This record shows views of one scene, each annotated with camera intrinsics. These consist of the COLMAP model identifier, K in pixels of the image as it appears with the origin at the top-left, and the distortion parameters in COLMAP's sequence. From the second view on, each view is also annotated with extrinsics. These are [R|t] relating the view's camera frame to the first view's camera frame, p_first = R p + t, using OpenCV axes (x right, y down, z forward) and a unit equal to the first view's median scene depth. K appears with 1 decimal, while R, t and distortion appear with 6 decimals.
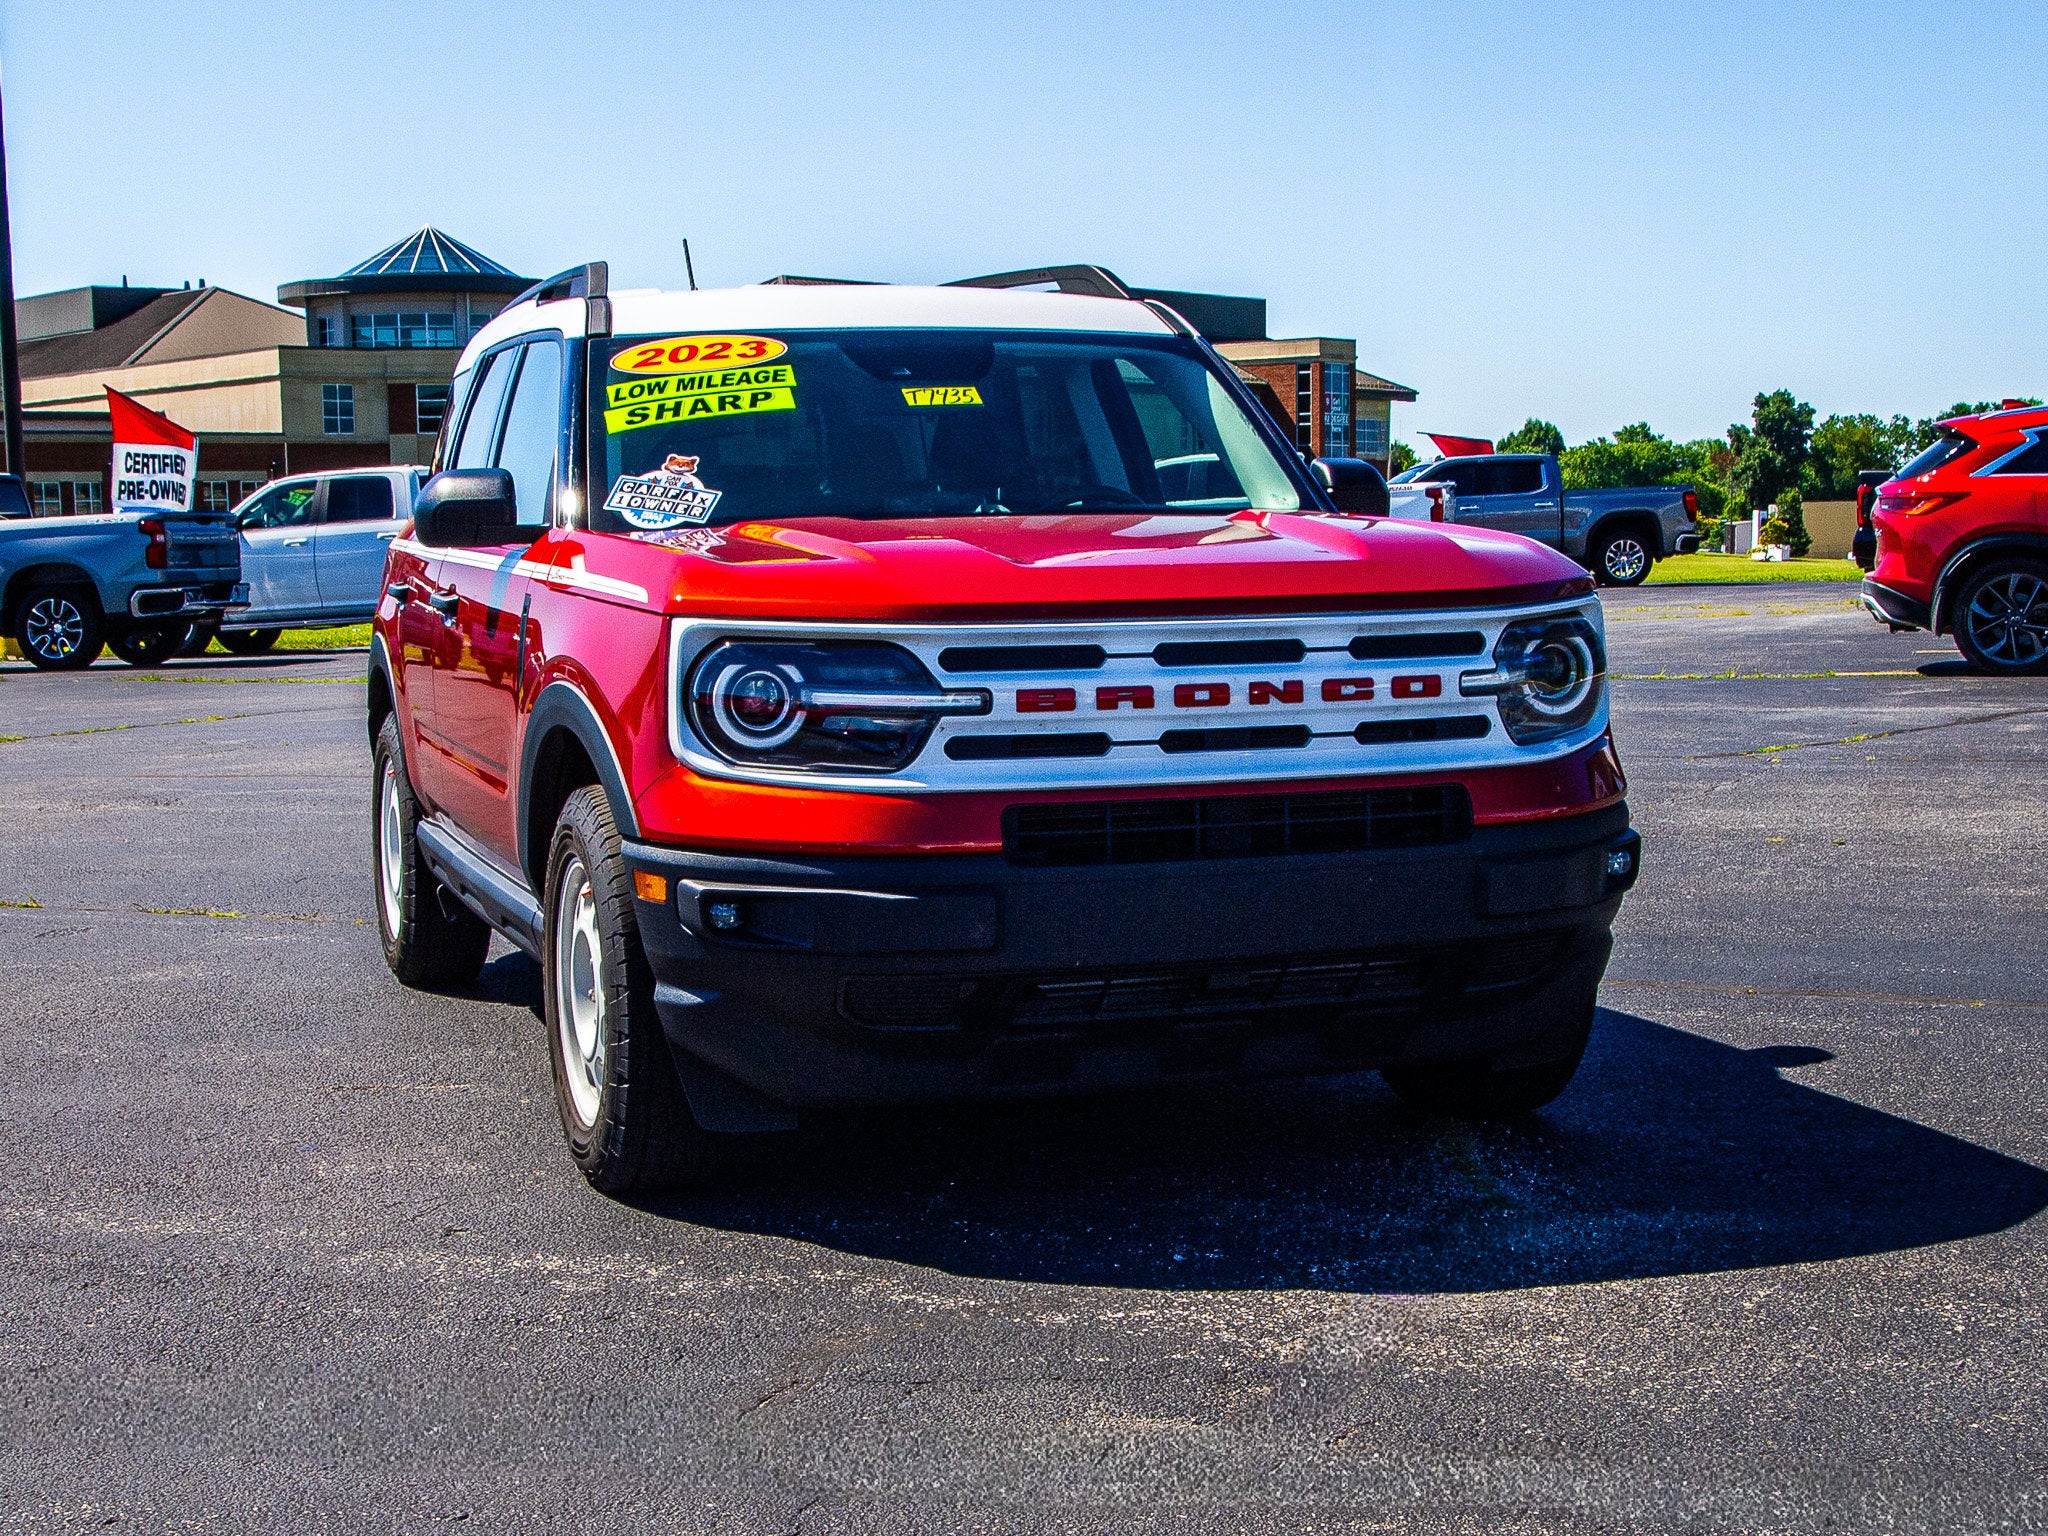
lens RADIAL K [[4335.3, 0, 1024.0], [0, 4335.3, 768.0], [0, 0, 1]] dist [-0.035440, -0.107492]
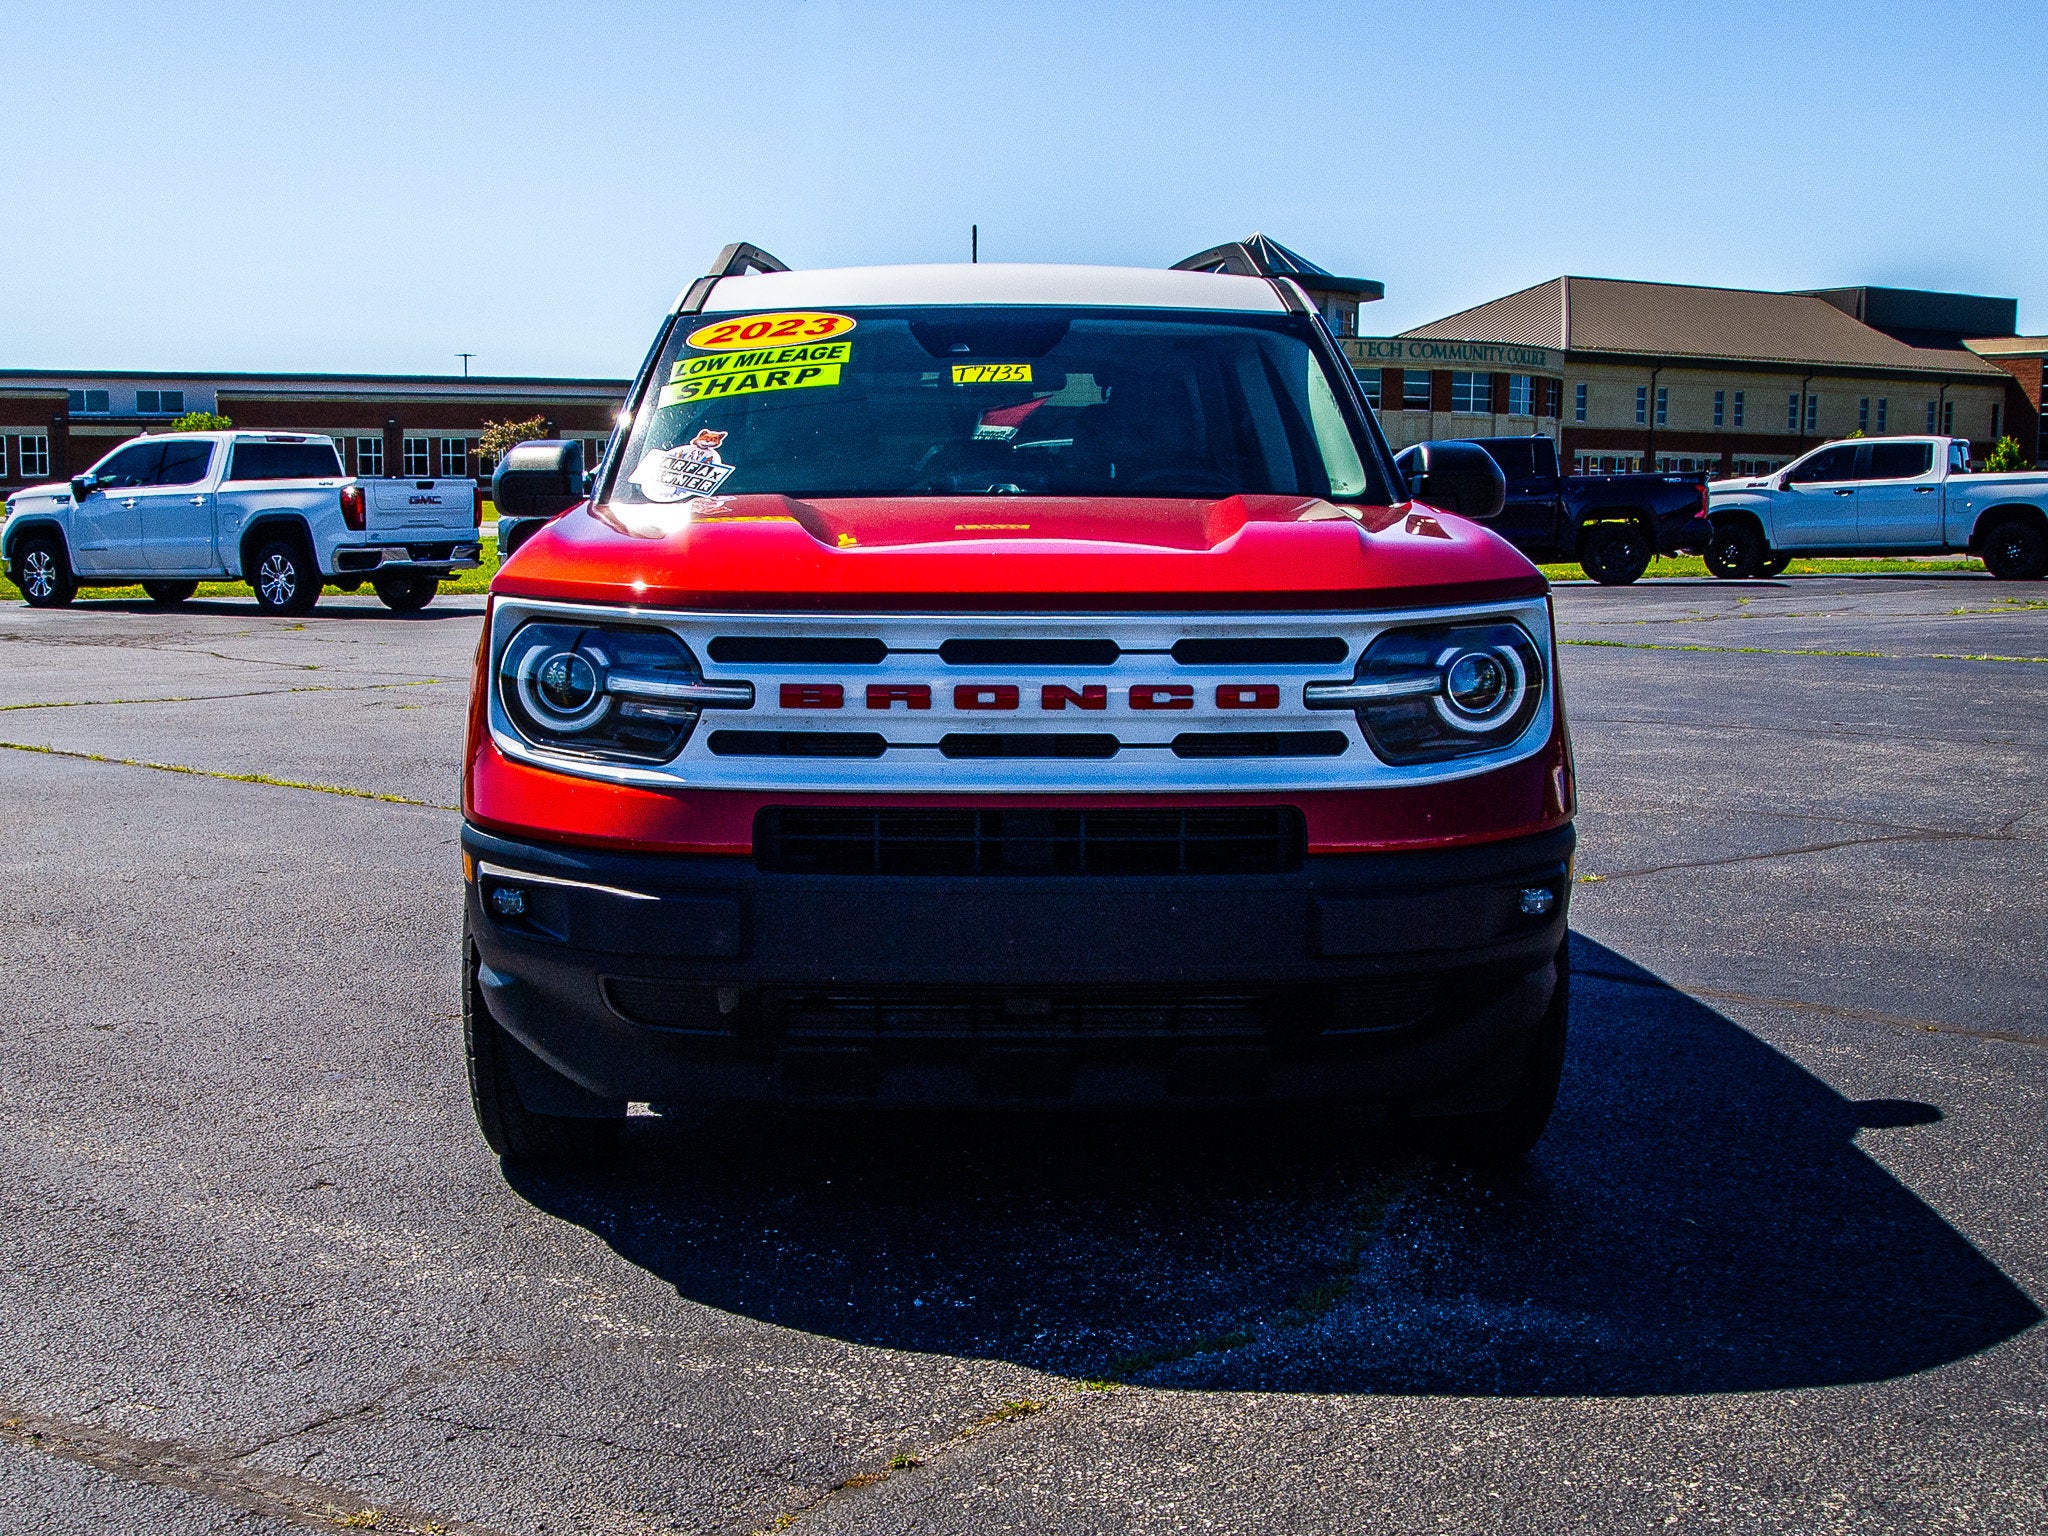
lens RADIAL K [[3118.5, 0, 1024.0], [0, 3118.5, 768.0], [0, 0, 1]] dist [-0.030204, -0.047198]
pose [[0.919490, 0.054009, -0.389385, 0.300094], [-0.040132, 0.998239, 0.043692, -0.030381], [0.391059, -0.024548, 0.920038, 0.385250]]
